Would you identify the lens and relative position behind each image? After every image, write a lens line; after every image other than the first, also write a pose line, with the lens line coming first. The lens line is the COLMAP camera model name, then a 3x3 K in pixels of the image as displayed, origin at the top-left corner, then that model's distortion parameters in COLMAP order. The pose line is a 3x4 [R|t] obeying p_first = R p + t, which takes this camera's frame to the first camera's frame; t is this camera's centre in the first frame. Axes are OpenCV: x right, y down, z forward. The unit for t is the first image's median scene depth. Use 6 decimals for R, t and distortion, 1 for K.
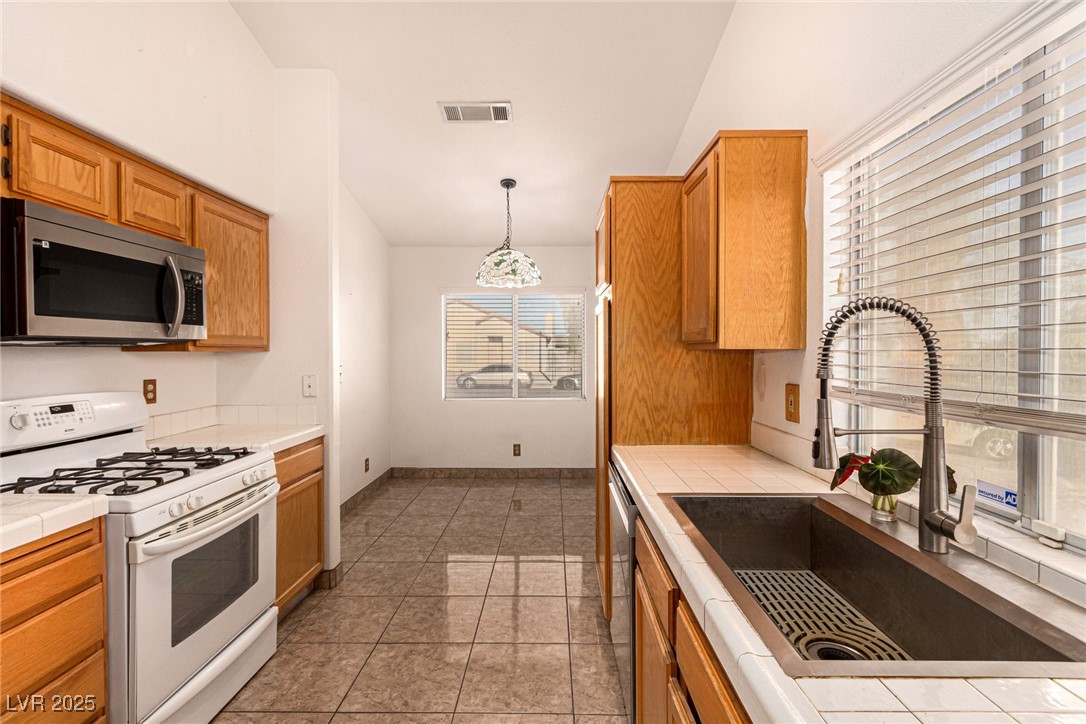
lens RADIAL K [[495.4, 0, 545.2], [0, 495.4, 356.7], [0, 0, 1]] dist [0.001165, -0.000179]
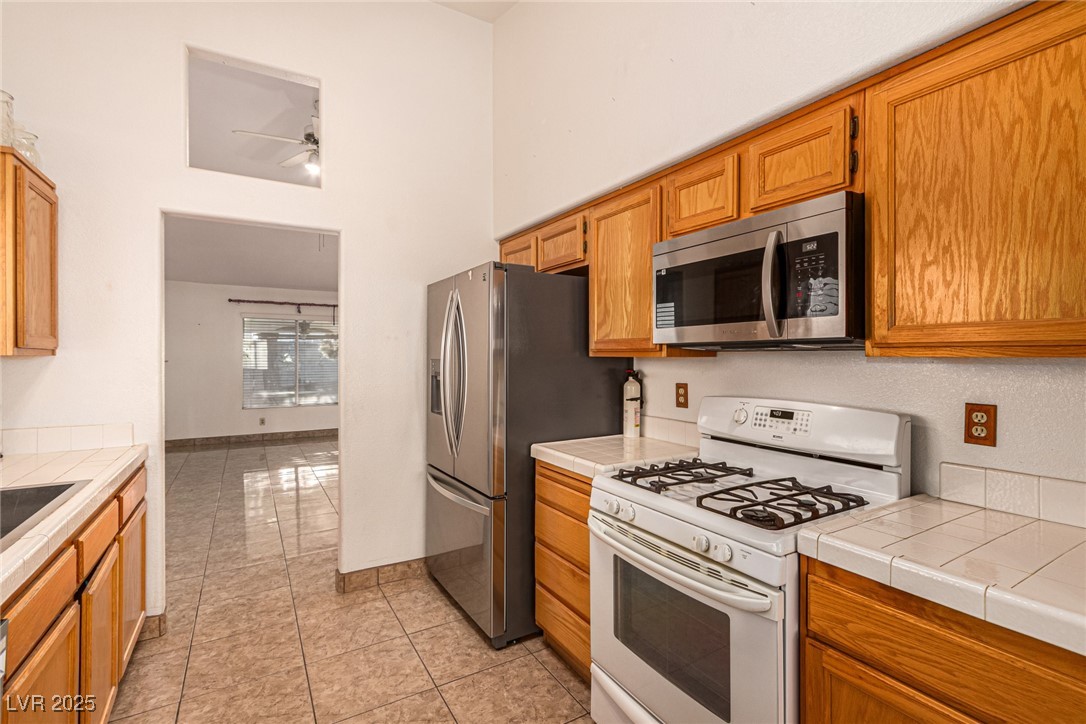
lens RADIAL K [[495.4, 0, 545.2], [0, 495.4, 356.7], [0, 0, 1]] dist [0.001165, -0.000179]
pose [[-0.847610, 0.004172, -0.530603, -0.059431], [-0.004016, 0.999890, 0.014278, -0.021521], [0.530604, 0.014233, -0.847500, 1.612822]]
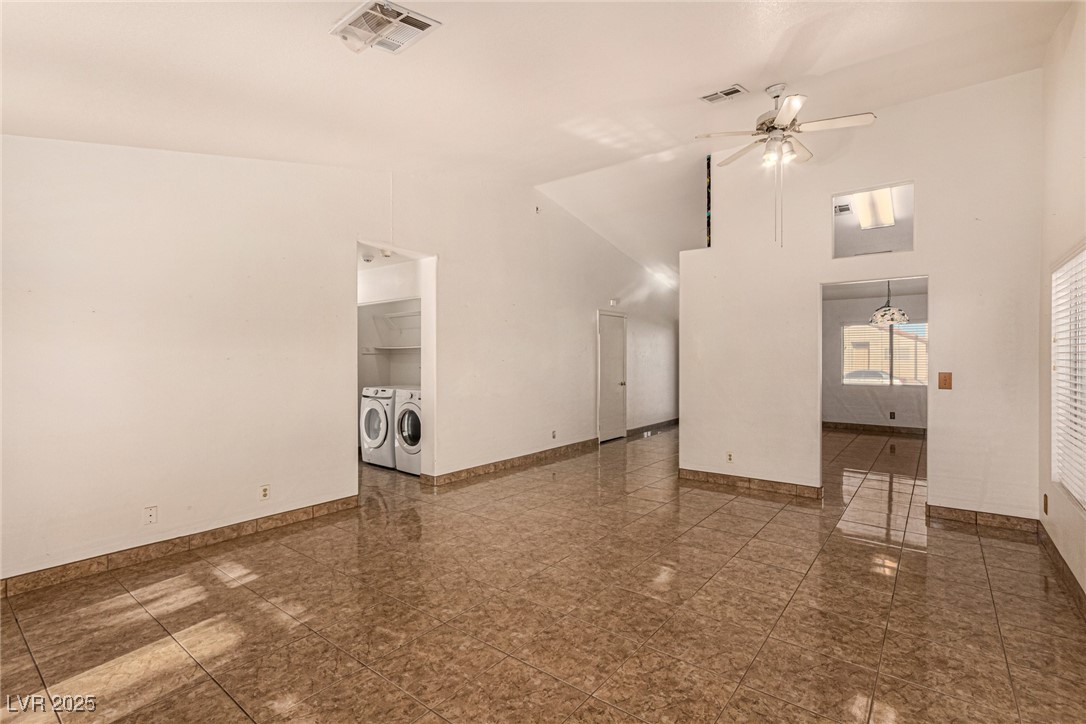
lens RADIAL K [[495.4, 0, 545.2], [0, 495.4, 356.7], [0, 0, 1]] dist [0.001165, -0.000179]
pose [[0.800165, 0.000211, -0.599780, 0.033246], [-0.005817, 0.999956, -0.007410, 0.023142], [0.599752, 0.009418, 0.800131, -2.587161]]
